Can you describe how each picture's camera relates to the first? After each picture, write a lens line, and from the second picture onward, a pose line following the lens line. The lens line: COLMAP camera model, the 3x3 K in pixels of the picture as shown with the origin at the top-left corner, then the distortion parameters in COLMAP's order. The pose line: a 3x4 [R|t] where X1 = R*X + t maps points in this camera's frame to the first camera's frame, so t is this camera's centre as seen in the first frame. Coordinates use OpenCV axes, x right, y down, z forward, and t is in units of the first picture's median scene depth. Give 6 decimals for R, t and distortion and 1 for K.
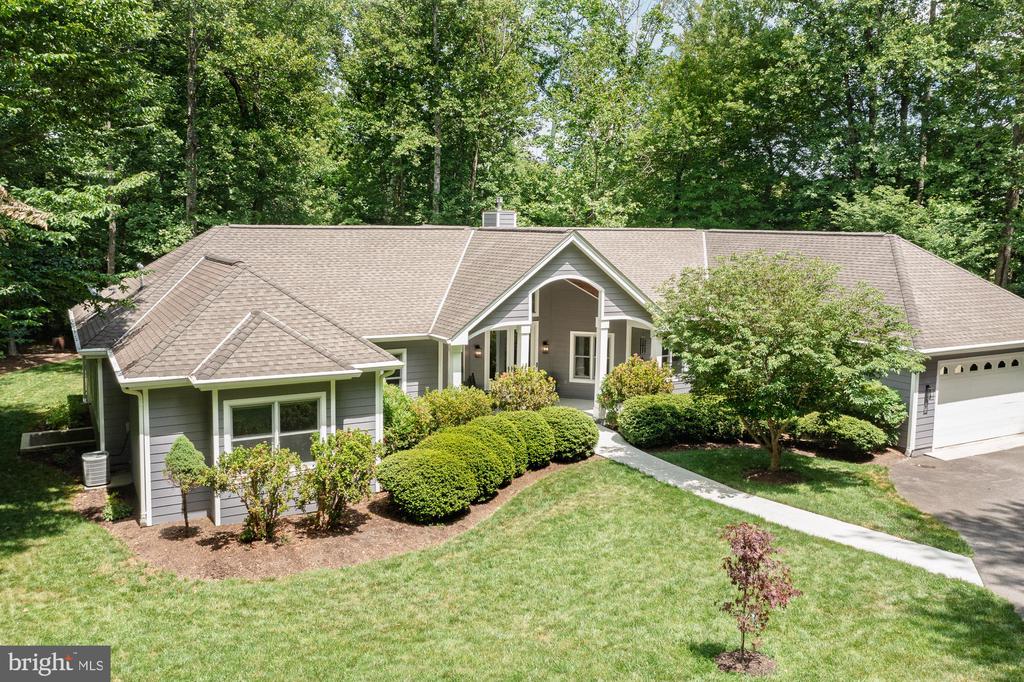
lens RADIAL K [[838.1, 0, 505.1], [0, 838.1, 308.3], [0, 0, 1]] dist [-0.003609, -0.009221]
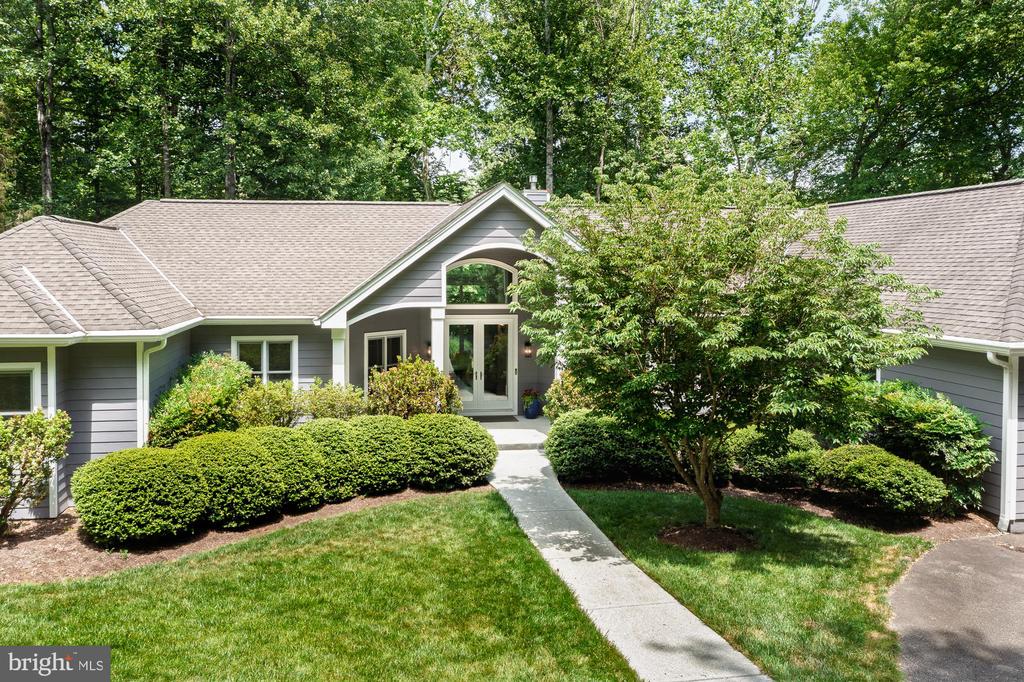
lens RADIAL K [[844.1, 0, 471.5], [0, 844.1, 287.3], [0, 0, 1]] dist [0.001118, -0.004286]
pose [[0.939510, -0.001732, -0.342516, 0.395515], [-0.025098, 0.996951, -0.073883, 0.072156], [0.341600, 0.078010, 0.936602, 0.369572]]
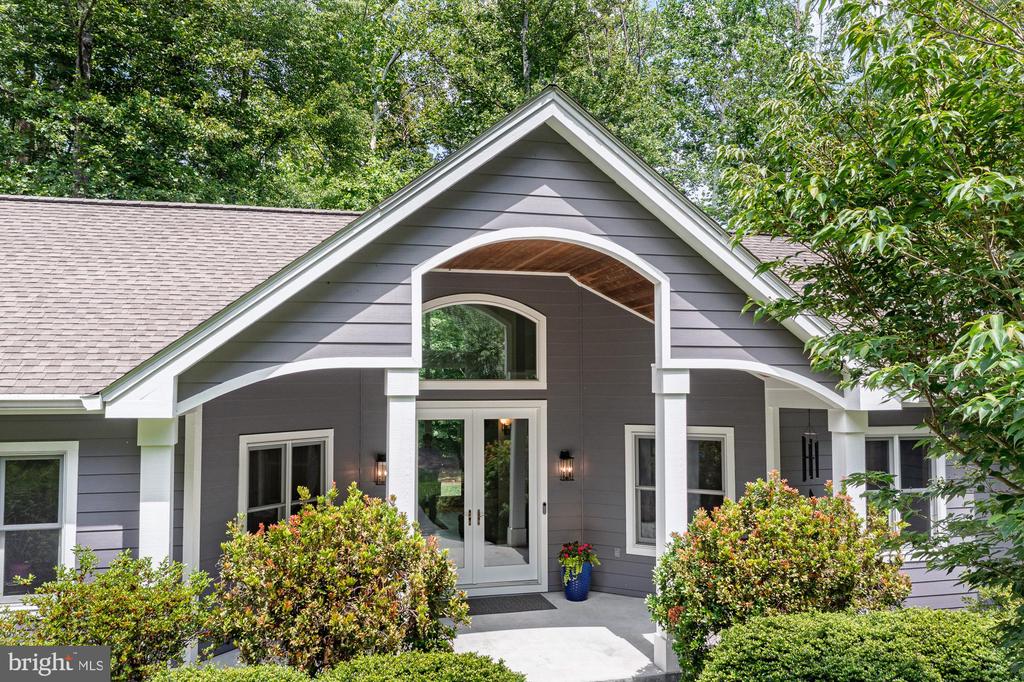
lens RADIAL K [[831.8, 0, 512.0], [0, 831.8, 341.0], [0, 0, 1]] dist [-0.003069, -0.002751]
pose [[0.972362, -0.024739, -0.232164, 0.176930], [-0.010957, 0.988440, -0.151217, 0.071843], [0.233222, 0.149581, 0.960850, 0.878153]]
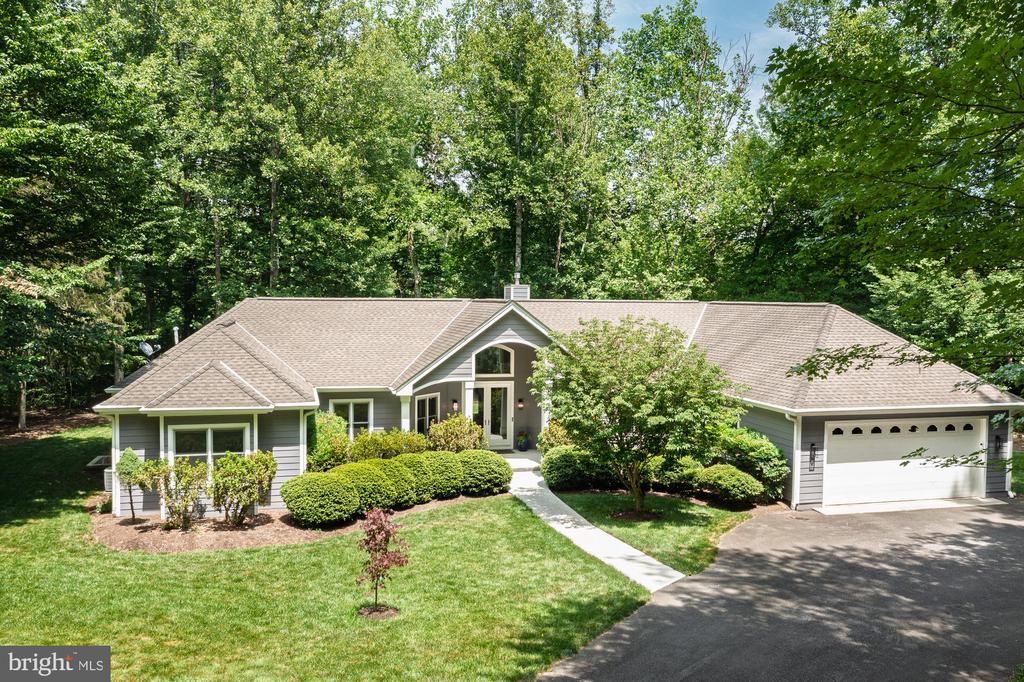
lens RADIAL K [[831.8, 0, 512.0], [0, 831.8, 341.0], [0, 0, 1]] dist [-0.003069, -0.002751]
pose [[0.972258, 0.009388, -0.233722, 0.445081], [-0.021671, 0.998512, -0.050041, 0.026301], [0.232904, 0.053718, 0.971015, -0.151309]]
